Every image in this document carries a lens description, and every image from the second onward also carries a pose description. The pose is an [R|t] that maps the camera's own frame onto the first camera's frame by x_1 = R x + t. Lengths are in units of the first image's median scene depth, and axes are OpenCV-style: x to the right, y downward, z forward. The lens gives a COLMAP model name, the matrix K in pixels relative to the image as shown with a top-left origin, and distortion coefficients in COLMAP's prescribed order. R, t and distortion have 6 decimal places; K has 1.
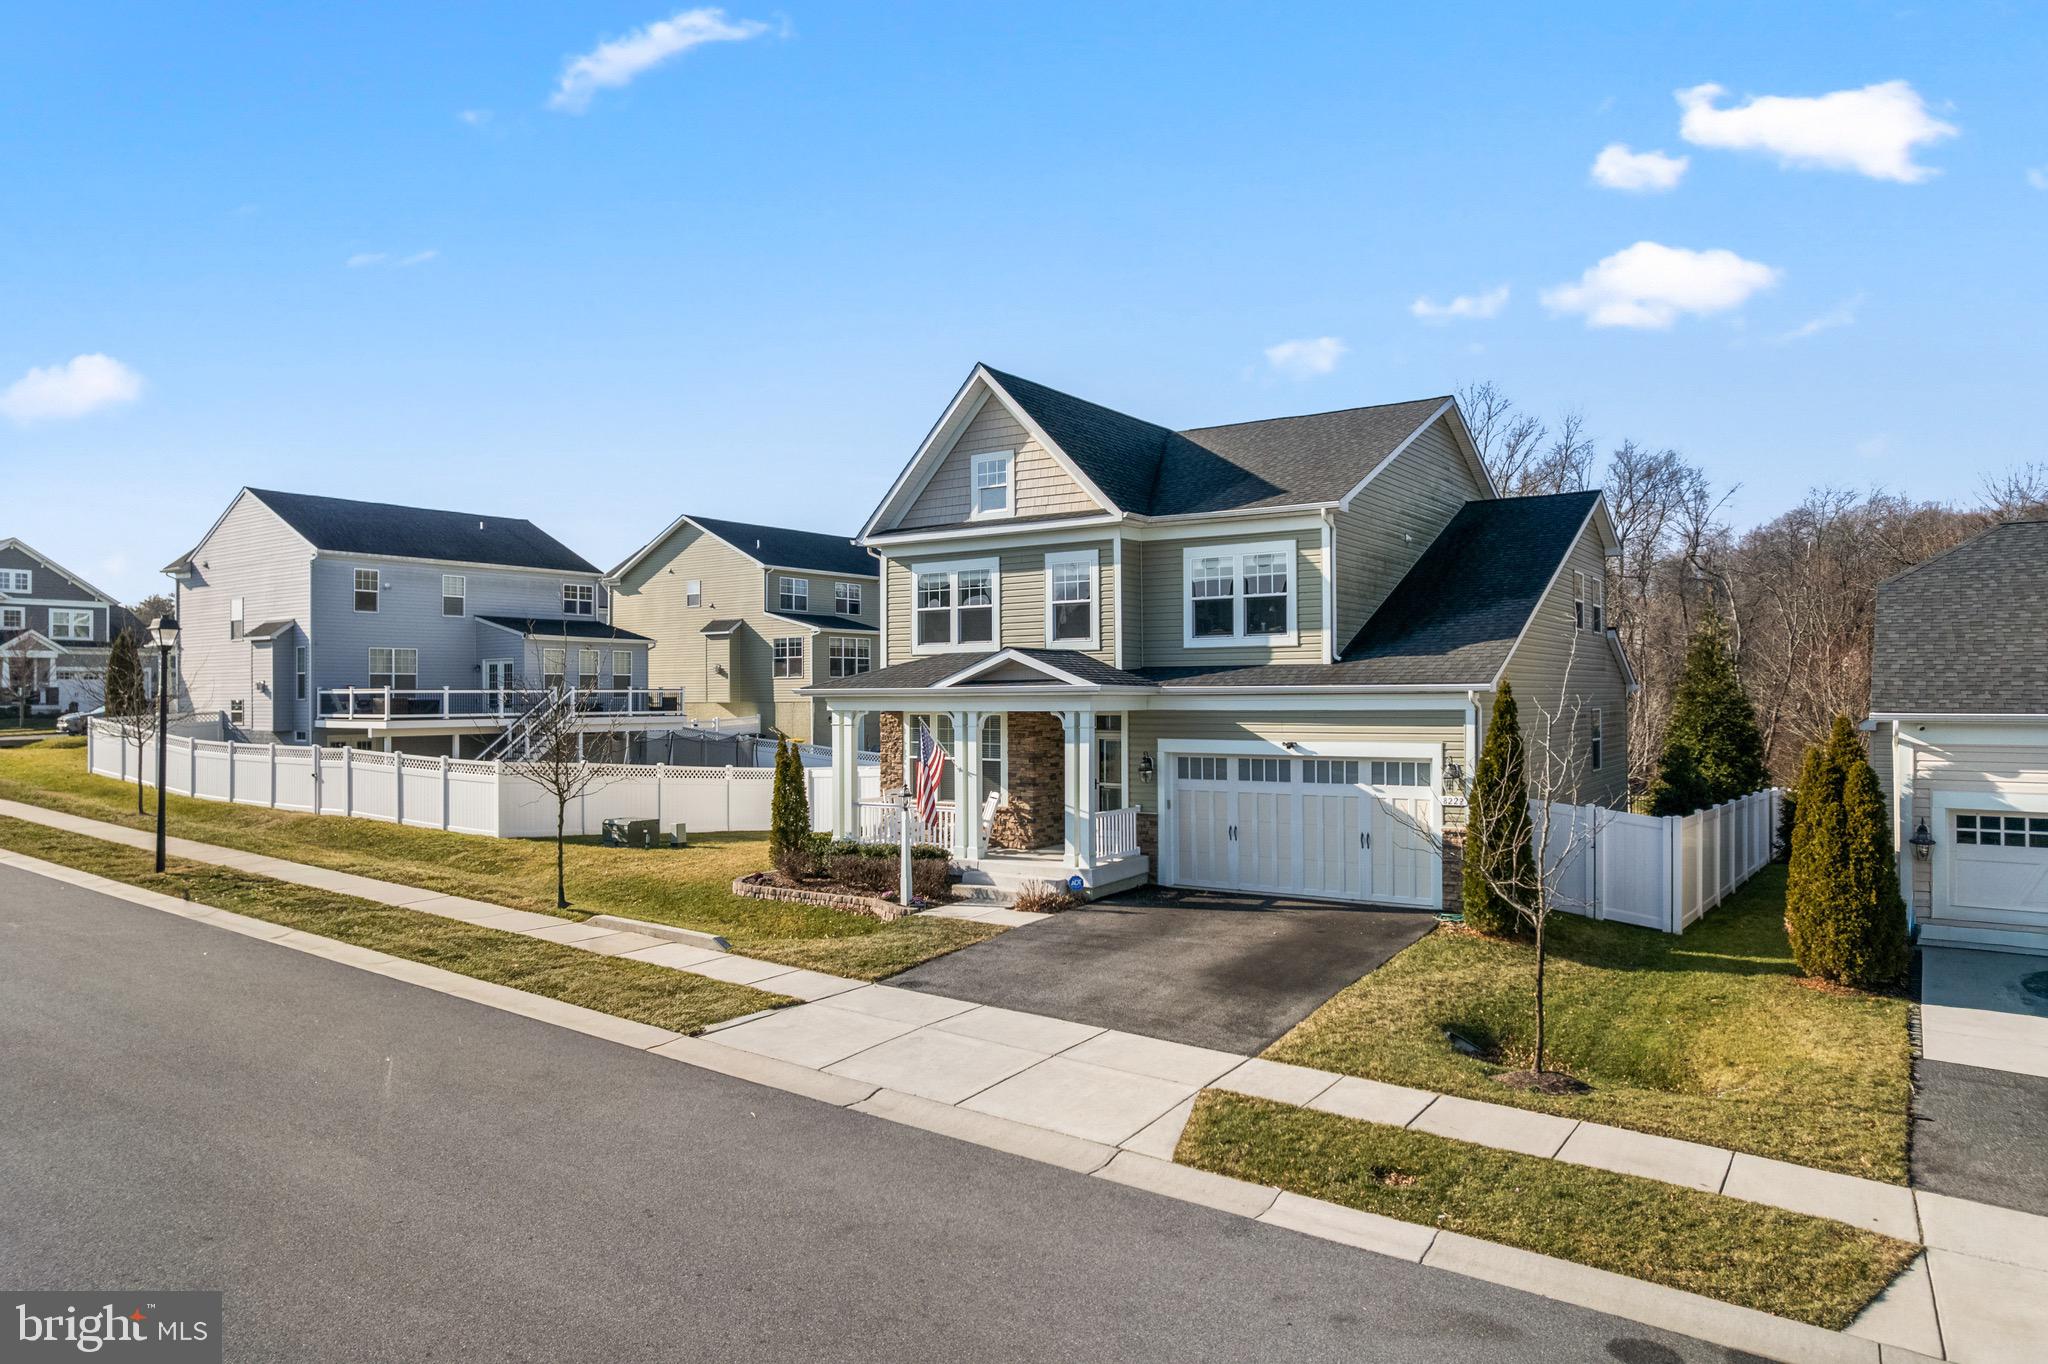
lens RADIAL K [[1320.1, 0, 1026.1], [0, 1320.1, 699.2], [0, 0, 1]] dist [-0.086986, 0.083596]
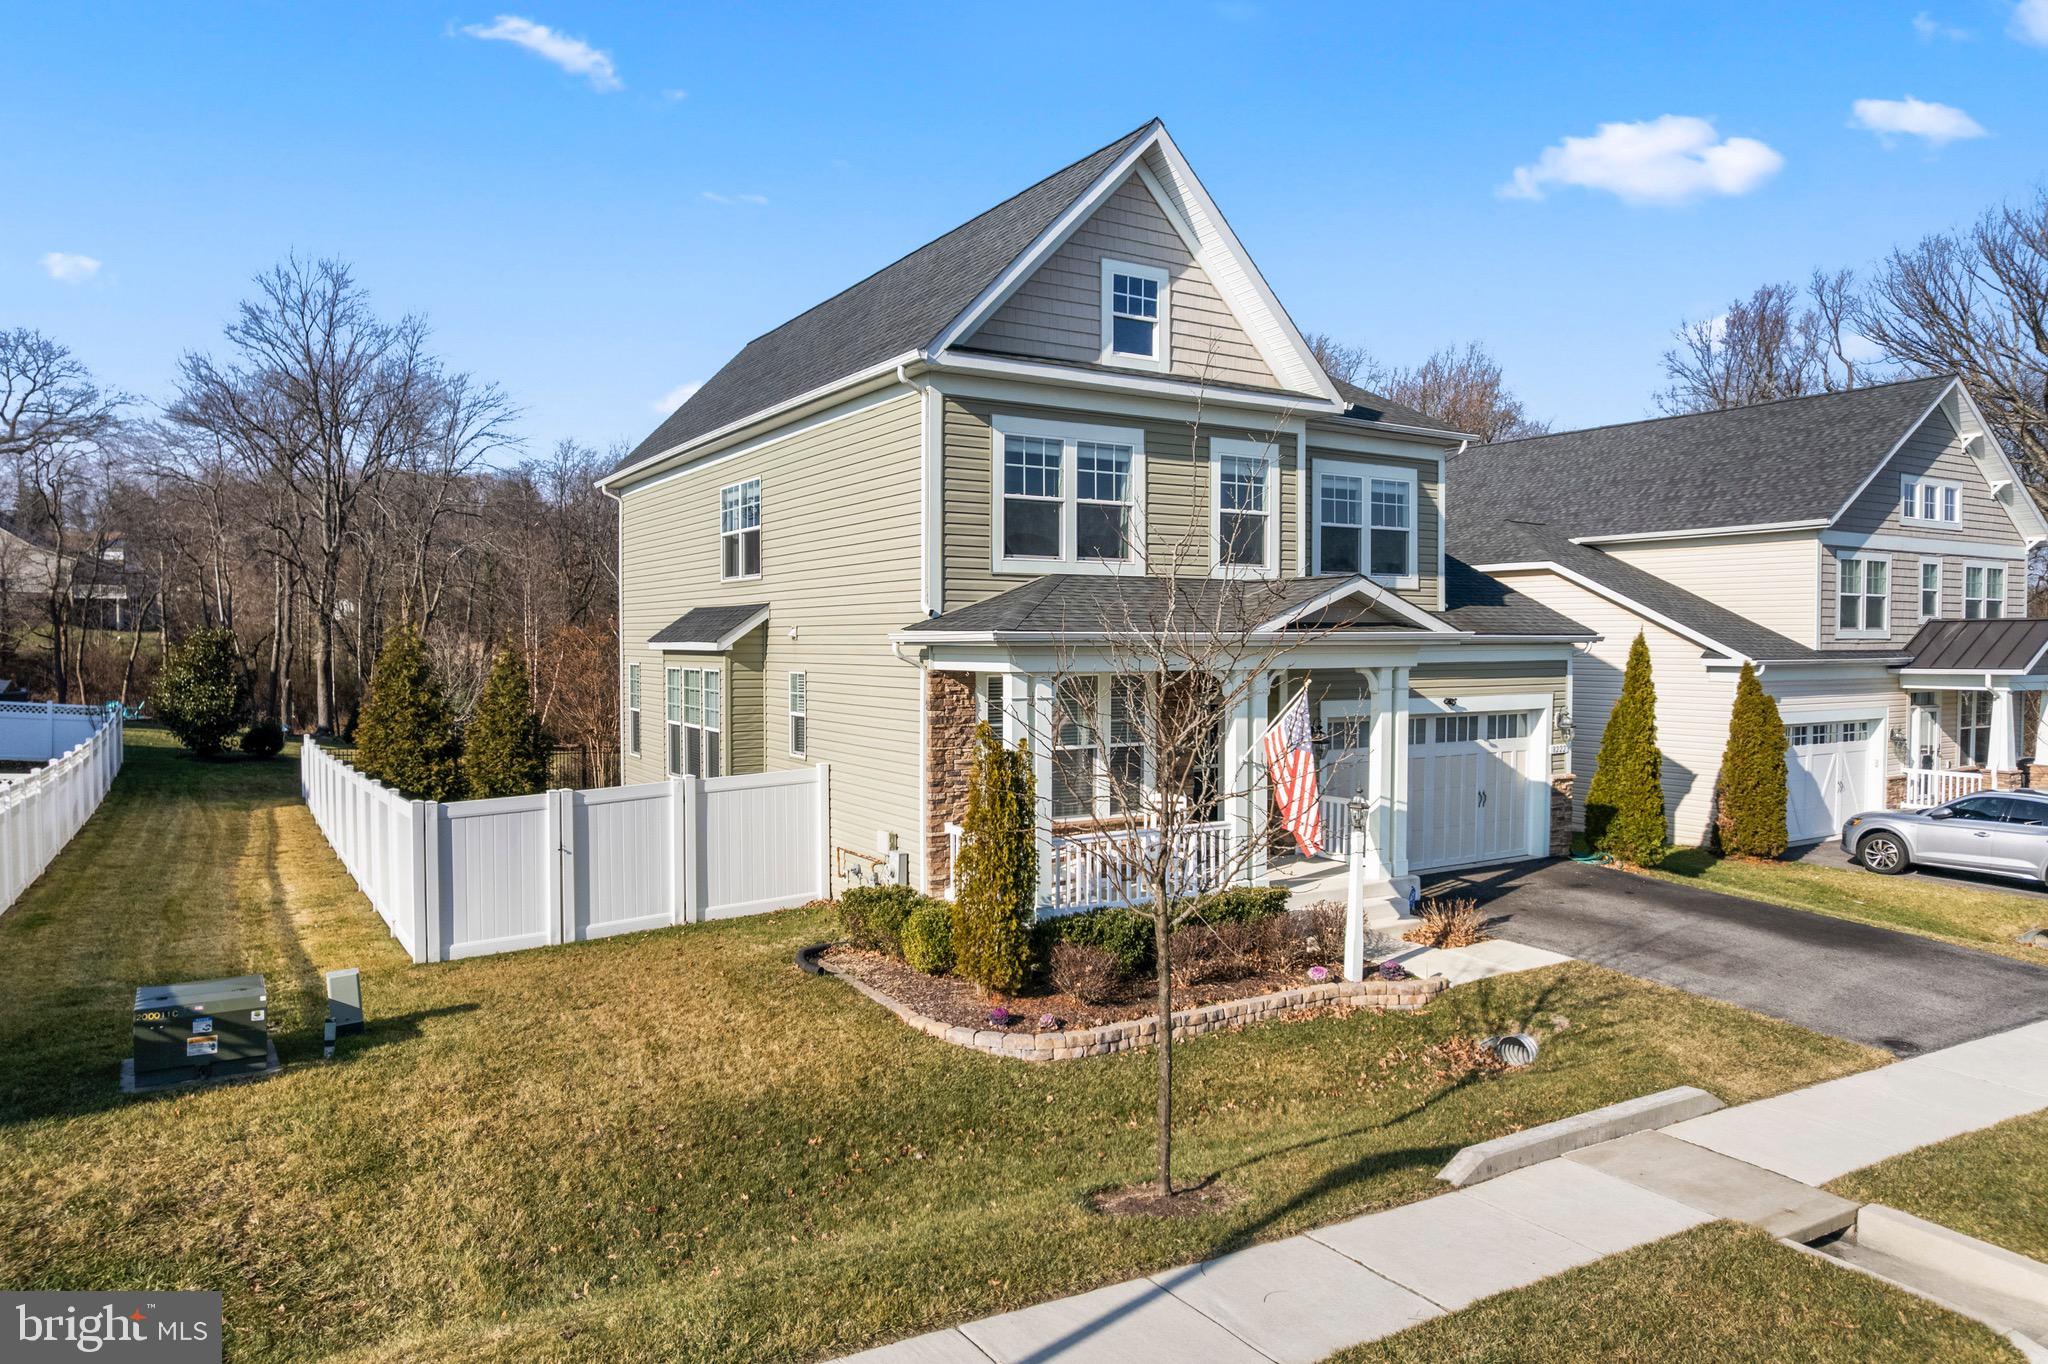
lens RADIAL K [[1320.1, 0, 1026.1], [0, 1320.1, 699.2], [0, 0, 1]] dist [-0.086986, 0.083596]
pose [[0.406431, -0.035942, 0.912974, -0.677615], [-0.000216, 0.999222, 0.039433, -0.001595], [-0.913682, -0.016224, 0.406107, 0.840406]]
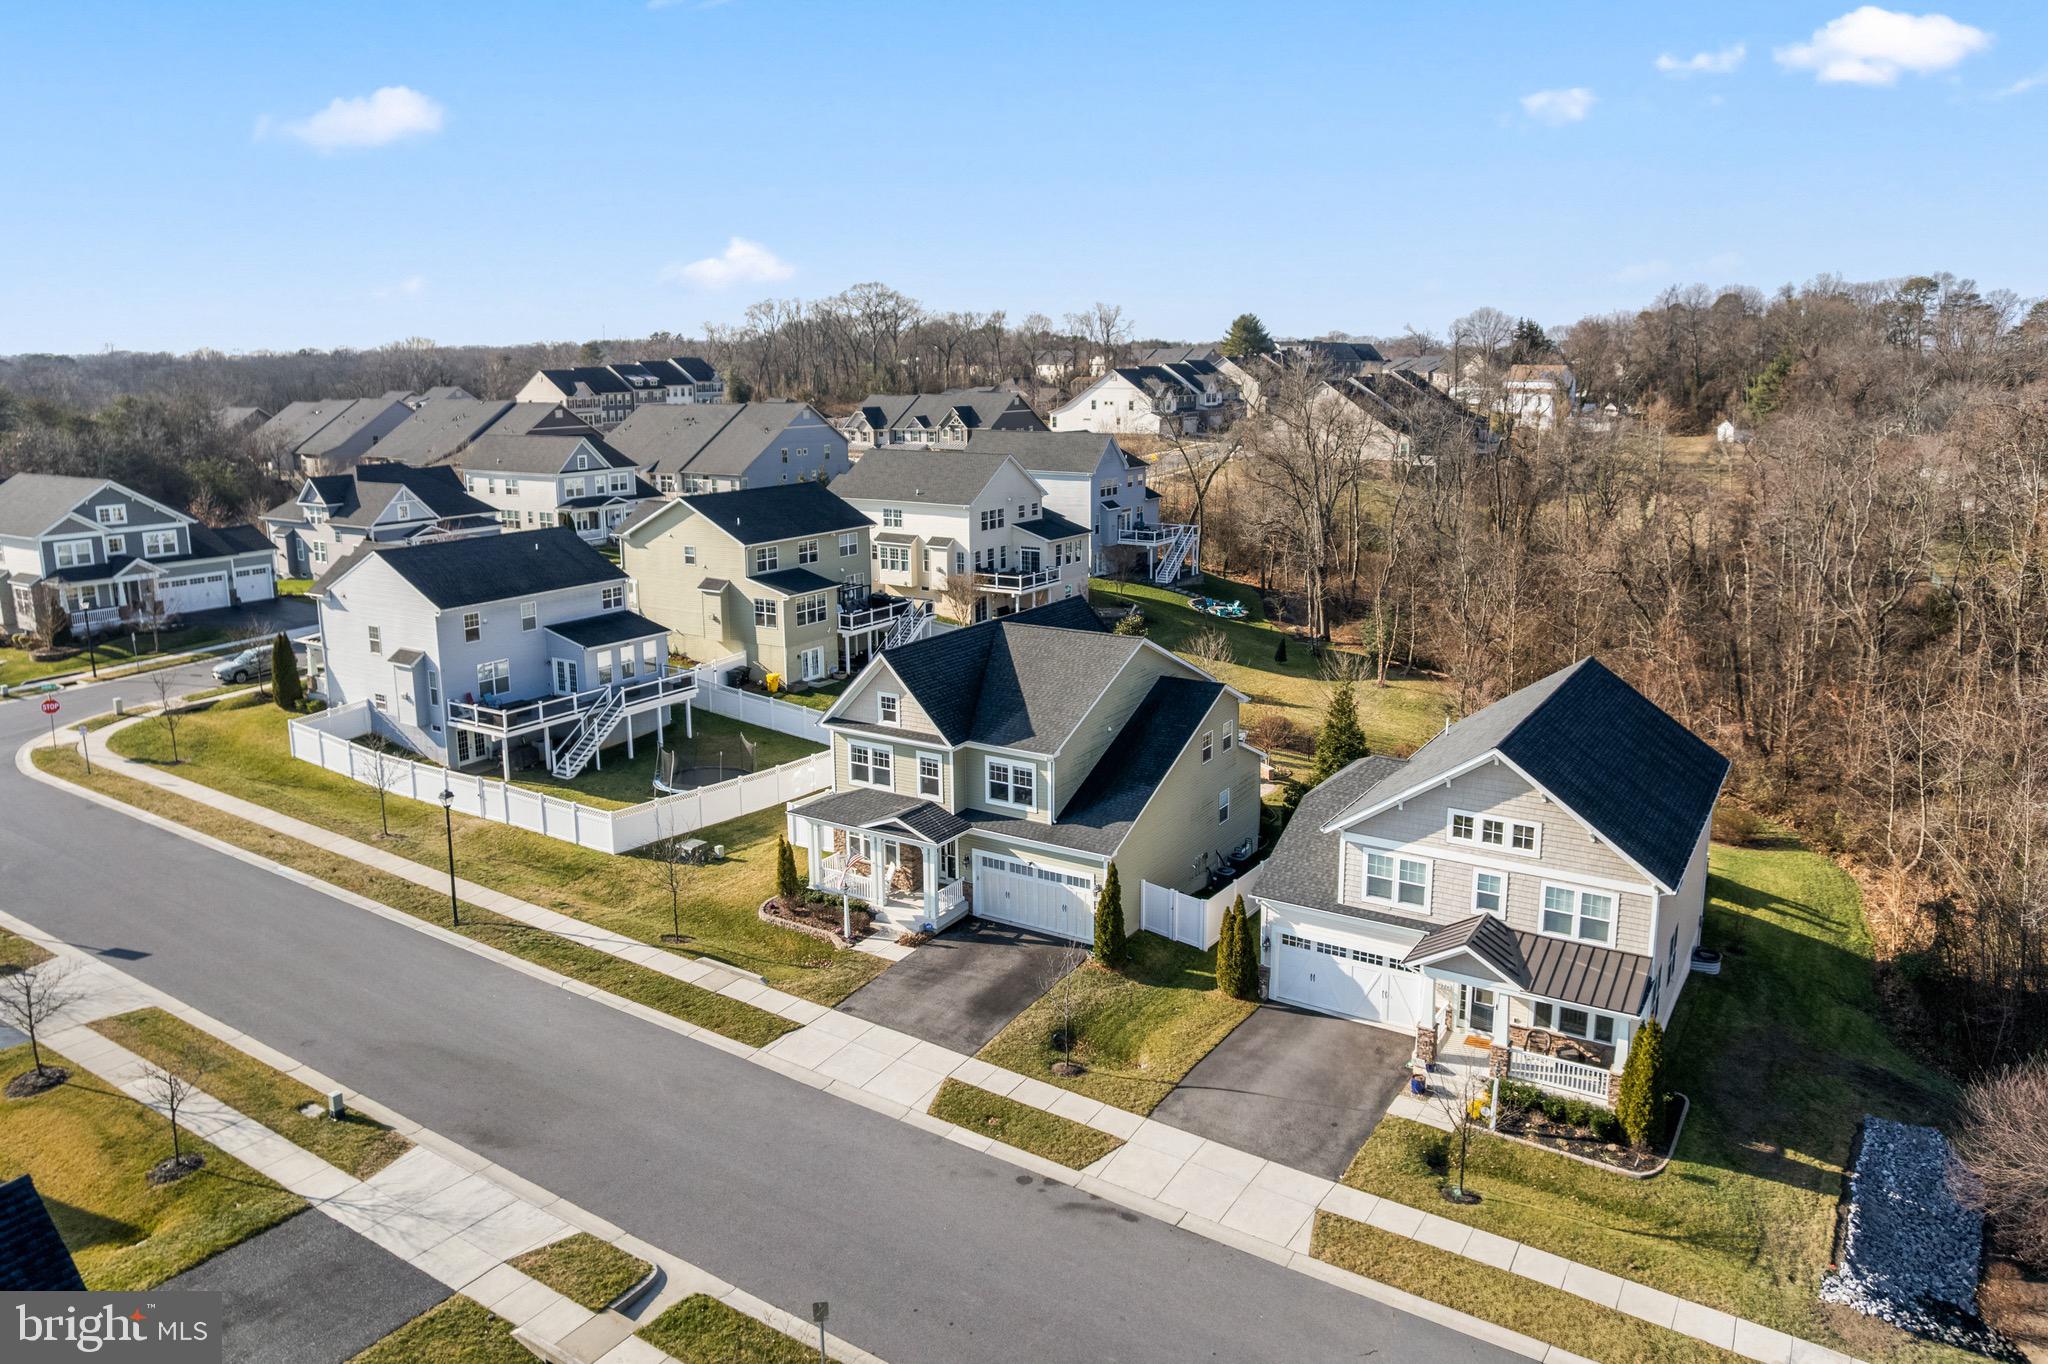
lens RADIAL K [[1356.3, 0, 1108.2], [0, 1356.3, 641.4], [0, 0, 1]] dist [-0.031652, 0.002448]
pose [[0.996610, -0.006114, 0.082038, 0.140011], [-0.010234, 0.980274, 0.197377, -0.692378], [-0.081627, -0.197548, 0.976889, -0.983898]]
